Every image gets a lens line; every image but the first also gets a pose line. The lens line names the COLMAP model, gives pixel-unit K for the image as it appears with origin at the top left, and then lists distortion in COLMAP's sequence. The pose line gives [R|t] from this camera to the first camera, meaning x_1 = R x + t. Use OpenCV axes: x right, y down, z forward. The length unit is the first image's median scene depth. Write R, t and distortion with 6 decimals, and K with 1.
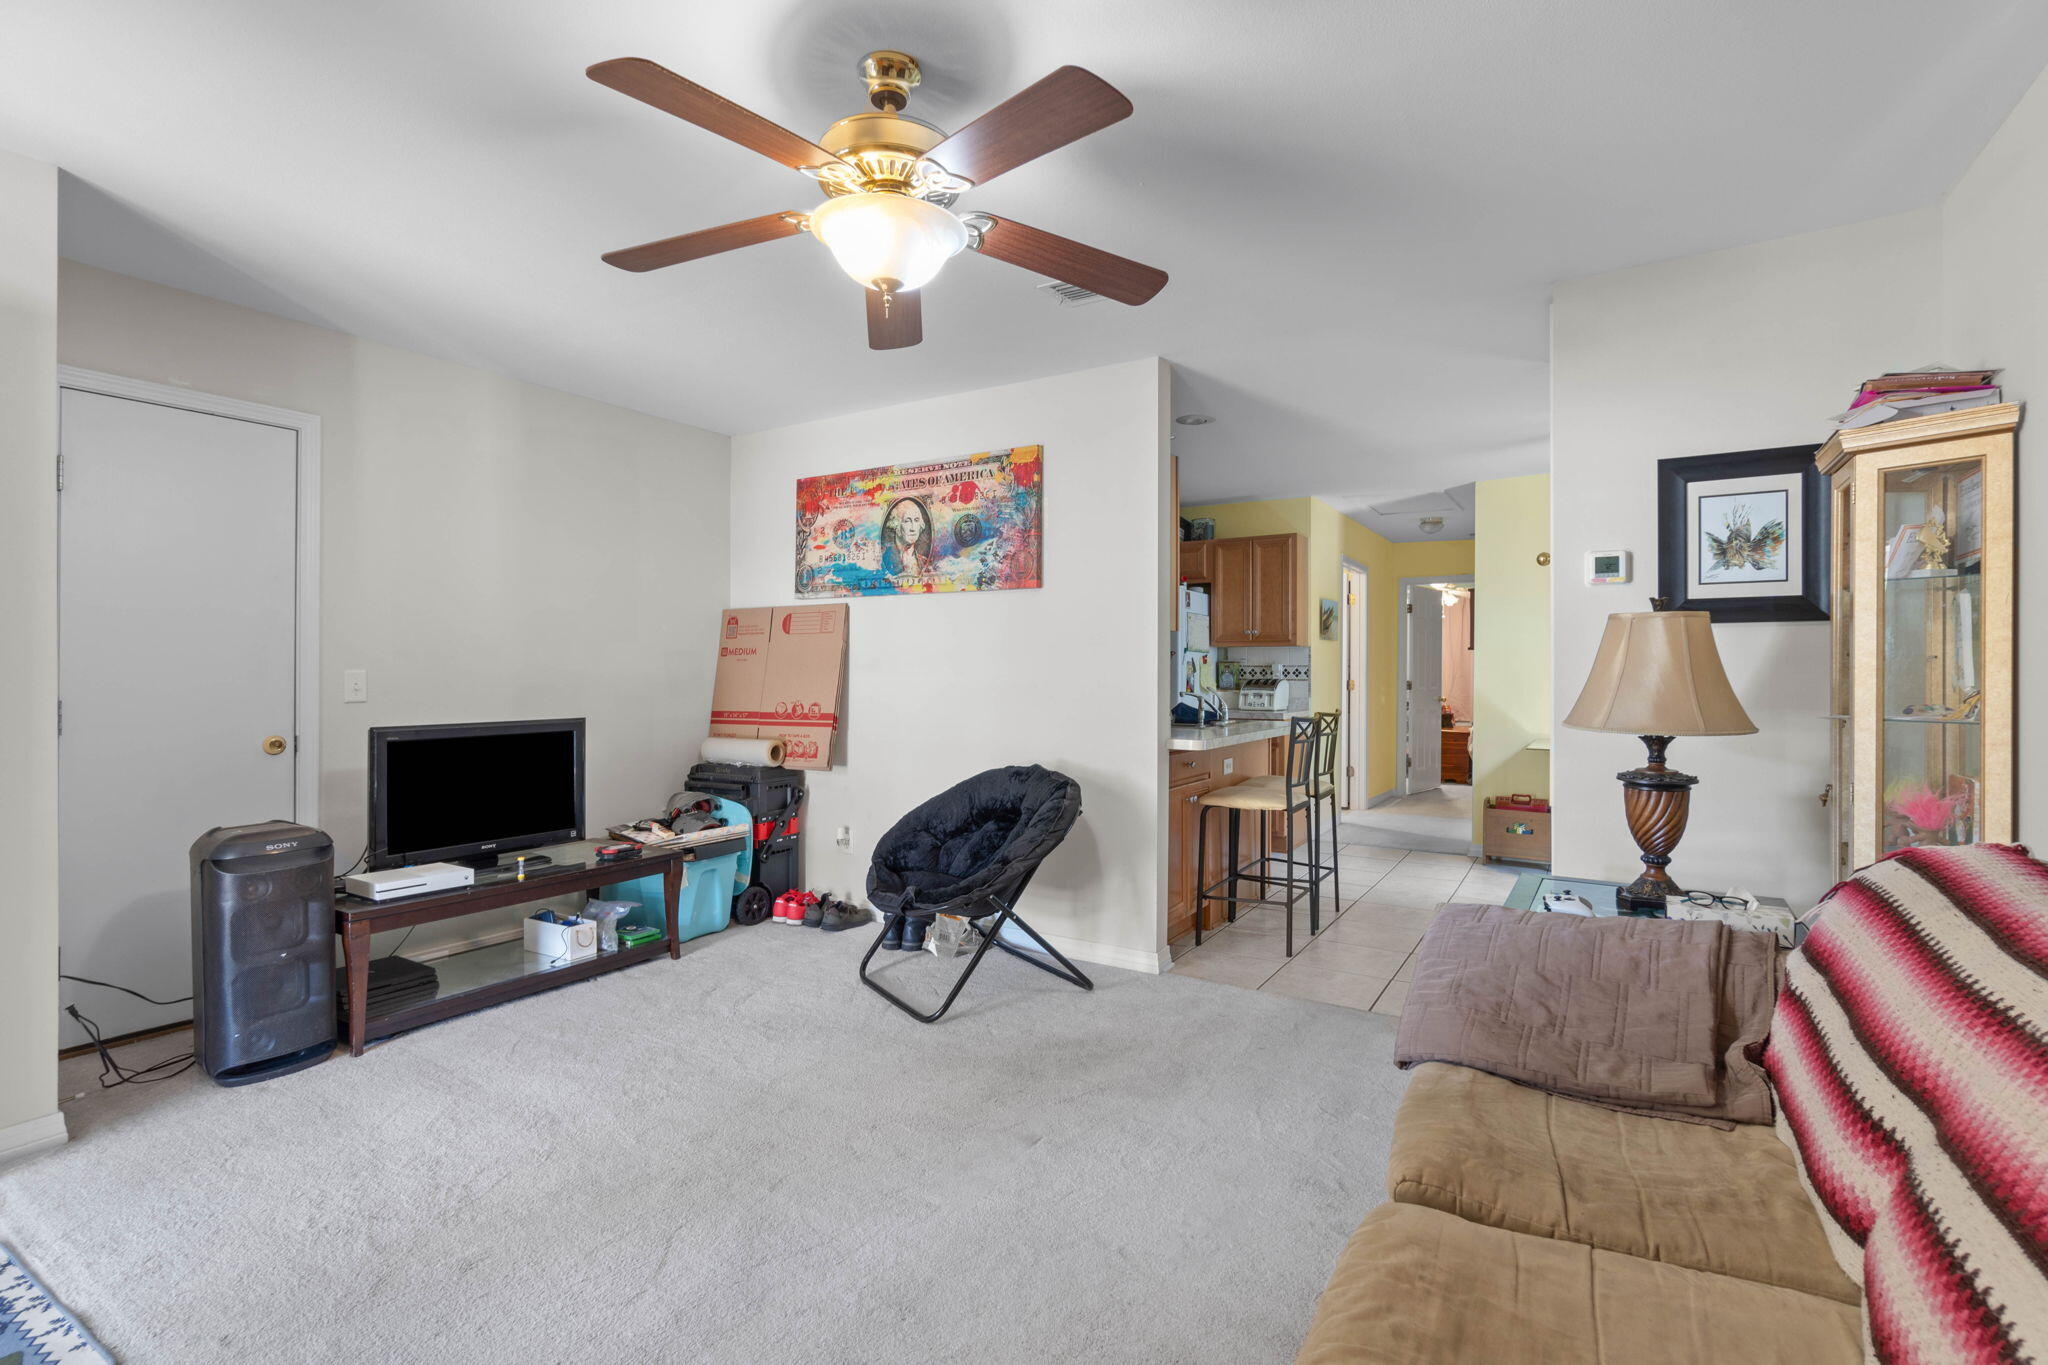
lens RADIAL K [[933.9, 0, 1031.9], [0, 933.9, 679.3], [0, 0, 1]] dist [0.000573, 0.000232]
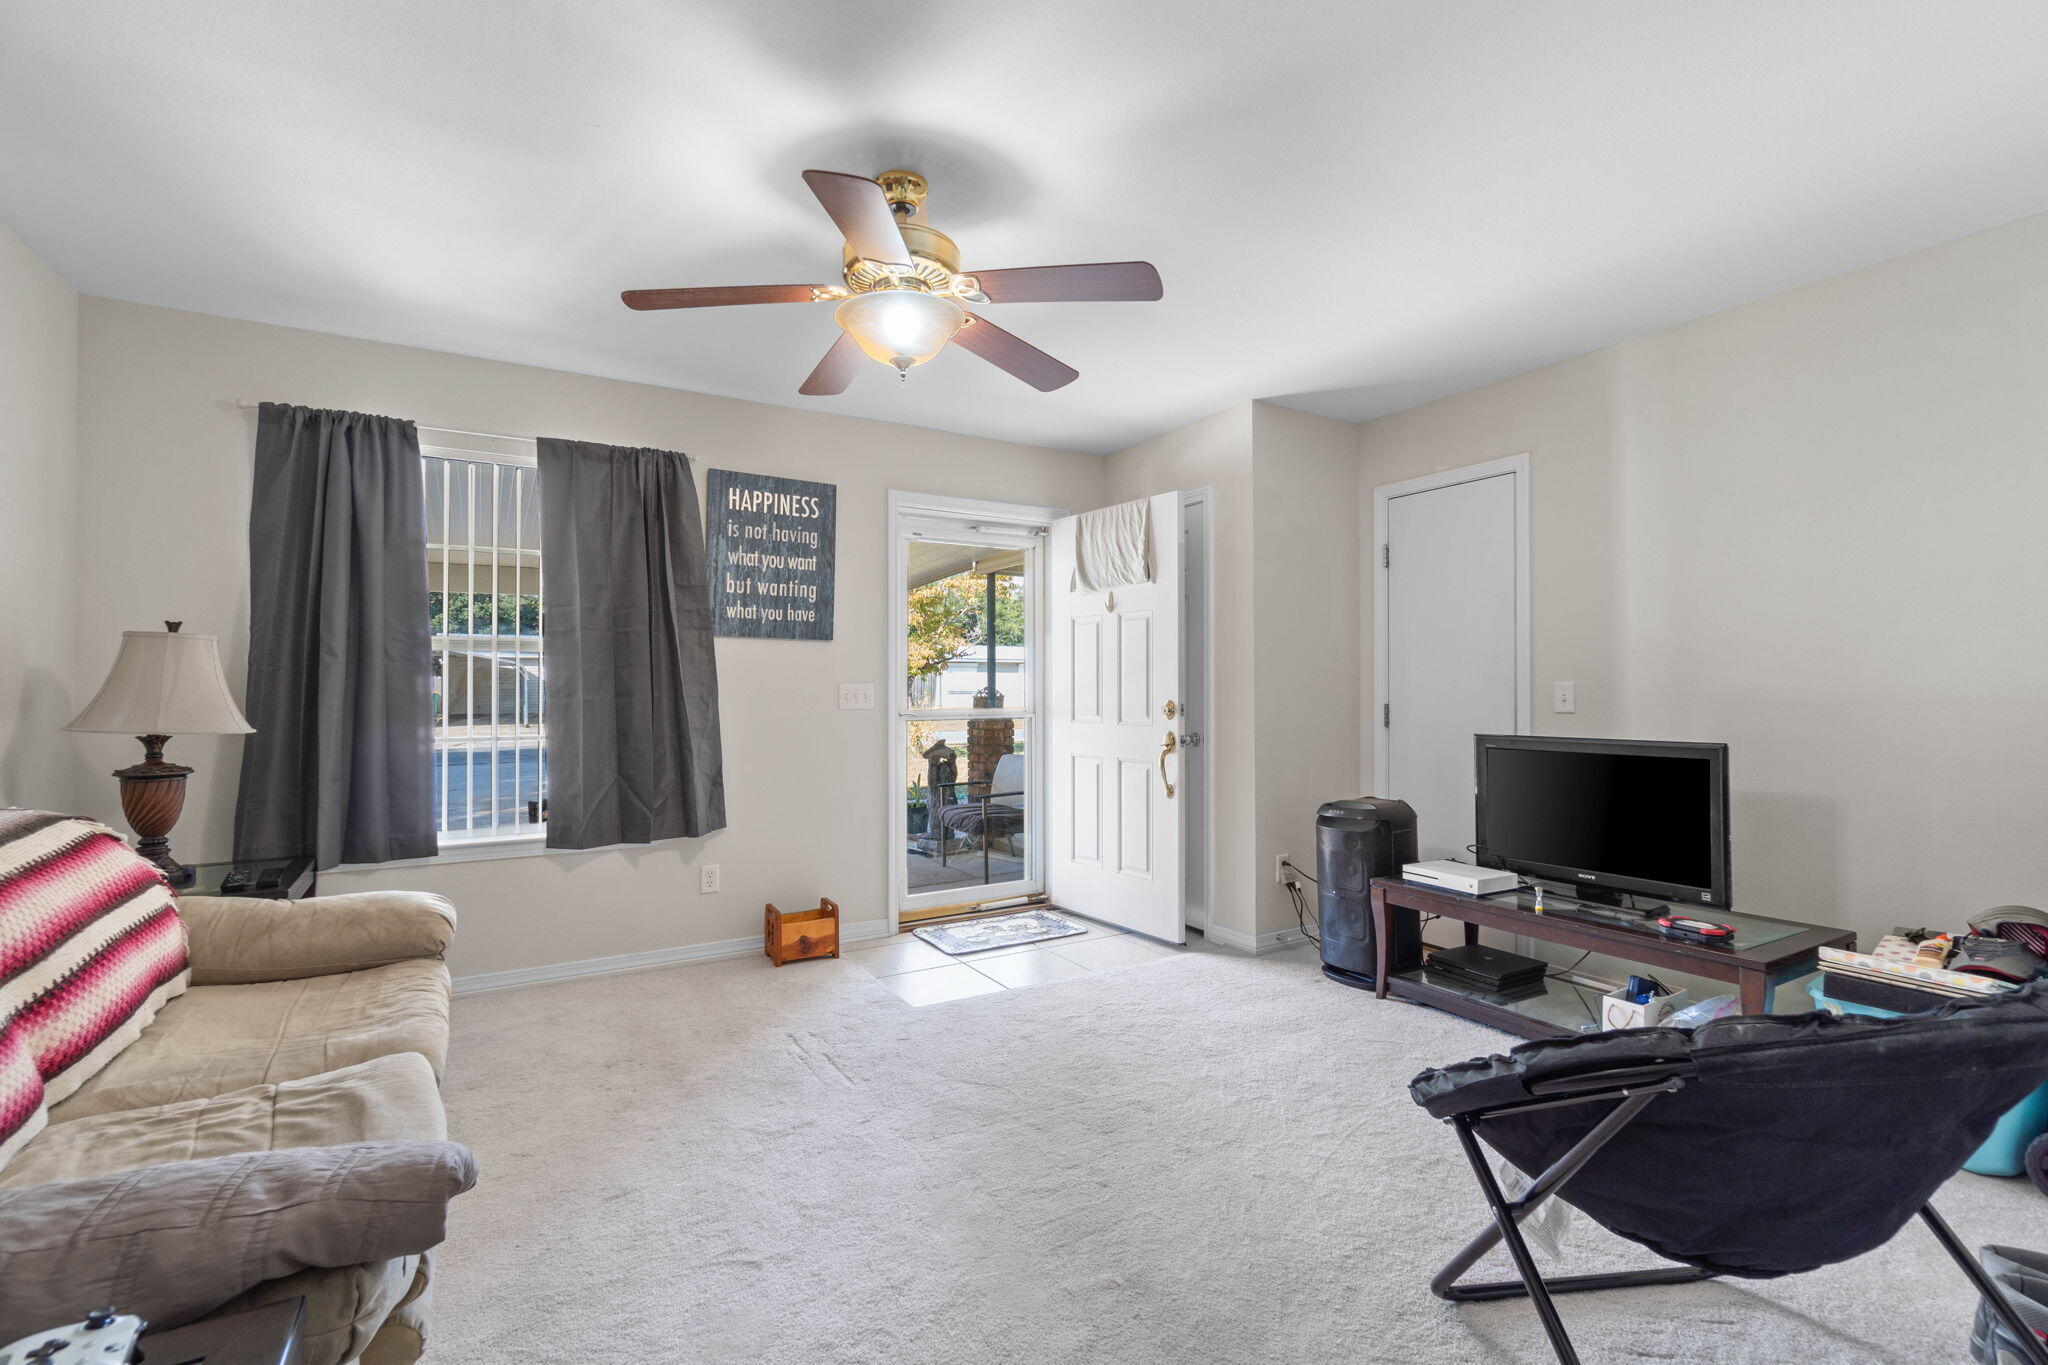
lens RADIAL K [[933.9, 0, 1031.9], [0, 933.9, 679.3], [0, 0, 1]] dist [0.000573, 0.000232]
pose [[-0.455348, -0.010576, -0.890251, 0.484497], [-0.004567, 0.999944, -0.009544, 0.000027], [0.890302, -0.000280, -0.455371, 0.968466]]
